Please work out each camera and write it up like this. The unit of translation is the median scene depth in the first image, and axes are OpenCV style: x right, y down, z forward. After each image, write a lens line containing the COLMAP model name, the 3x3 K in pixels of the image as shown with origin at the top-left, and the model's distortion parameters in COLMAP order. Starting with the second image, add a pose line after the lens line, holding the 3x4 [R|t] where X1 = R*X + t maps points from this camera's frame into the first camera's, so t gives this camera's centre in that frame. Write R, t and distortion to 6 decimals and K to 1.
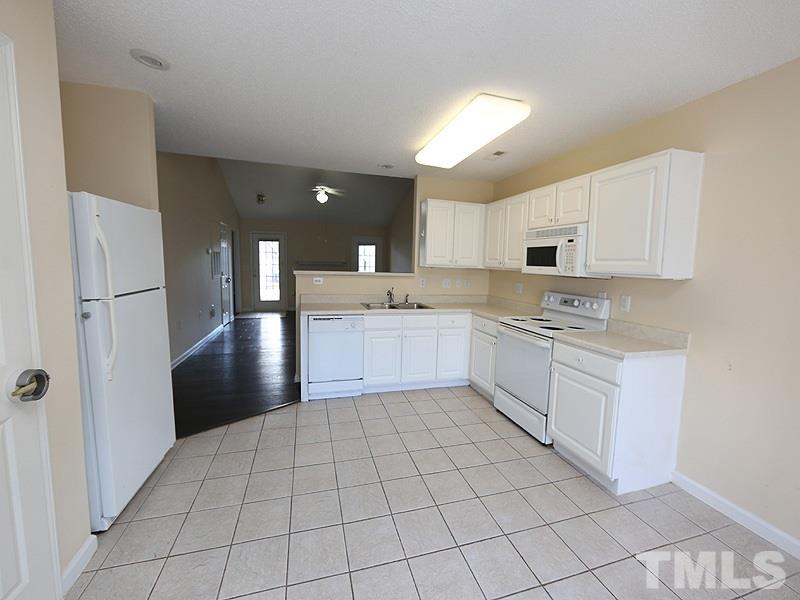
lens RADIAL K [[317.5, 0, 395.7], [0, 317.5, 293.2], [0, 0, 1]] dist [0.000041, 0.000019]
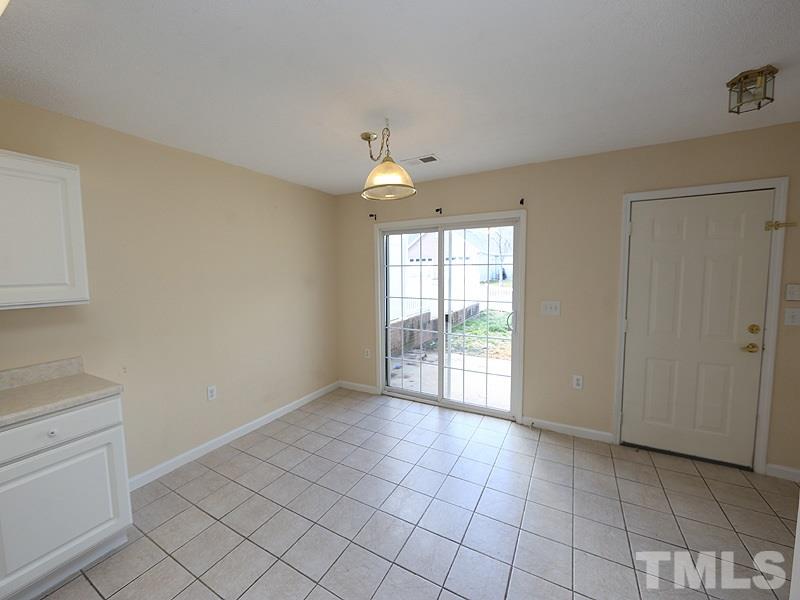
lens RADIAL K [[317.5, 0, 395.7], [0, 317.5, 293.2], [0, 0, 1]] dist [0.000041, 0.000019]
pose [[-0.704412, -0.062695, 0.707017, -0.440815], [0.067189, 0.985729, 0.154351, -0.151756], [-0.706604, 0.156231, -0.690147, 0.960352]]
